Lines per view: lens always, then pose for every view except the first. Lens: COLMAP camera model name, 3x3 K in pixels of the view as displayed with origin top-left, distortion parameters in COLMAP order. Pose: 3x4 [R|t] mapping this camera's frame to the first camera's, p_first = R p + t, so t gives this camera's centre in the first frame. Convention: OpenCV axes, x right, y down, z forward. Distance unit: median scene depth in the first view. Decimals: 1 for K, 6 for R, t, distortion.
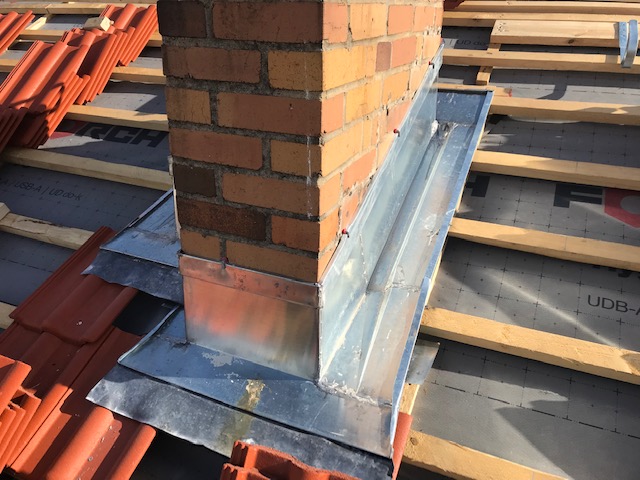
lens RADIAL K [[525.3, 0, 320.0], [0, 525.3, 240.0], [0, 0, 1]] dist [-0.039258, -0.001135]
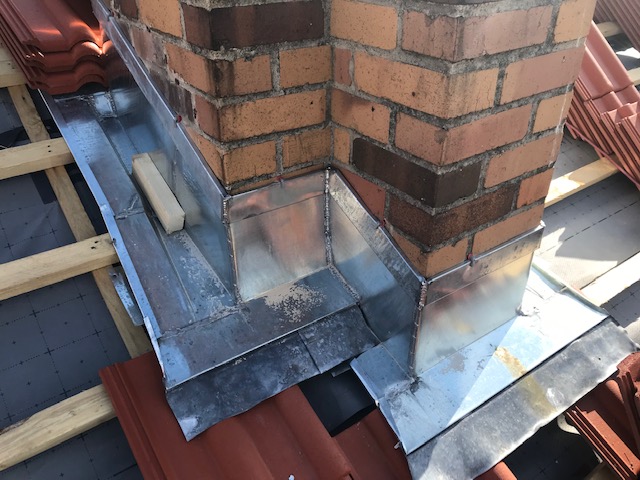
lens RADIAL K [[527.0, 0, 320.0], [0, 527.0, 240.0], [0, 0, 1]] dist [0.002025, -0.000099]
pose [[0.517266, -0.472864, 0.713327, -1.018531], [0.371803, 0.874895, 0.310357, -0.387326], [-0.770843, 0.104680, 0.628366, 0.693562]]
